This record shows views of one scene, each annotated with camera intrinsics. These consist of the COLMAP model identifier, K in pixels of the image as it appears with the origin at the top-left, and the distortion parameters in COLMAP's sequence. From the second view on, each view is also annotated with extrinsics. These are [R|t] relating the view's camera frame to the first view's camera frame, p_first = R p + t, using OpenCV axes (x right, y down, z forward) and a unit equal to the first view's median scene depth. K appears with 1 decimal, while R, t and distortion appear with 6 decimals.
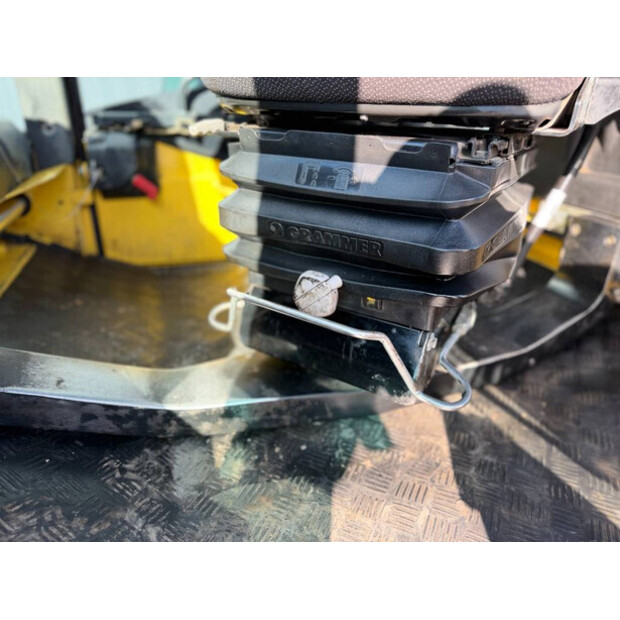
lens RADIAL K [[451.7, 0, 310.0], [0, 451.7, 310.0], [0, 0, 1]] dist [0.008551, 0.000819]
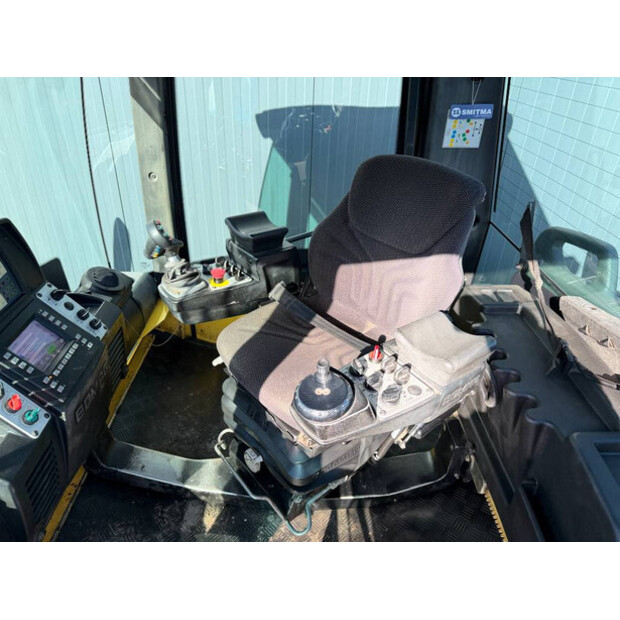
lens RADIAL K [[458.0, 0, 310.0], [0, 458.0, 310.0], [0, 0, 1]] dist [-0.004554, -0.000796]
pose [[0.950527, 0.178795, -0.254029, 0.625453], [-0.149916, 0.980250, 0.128980, -0.946497], [0.272073, -0.084516, 0.958558, -0.823581]]
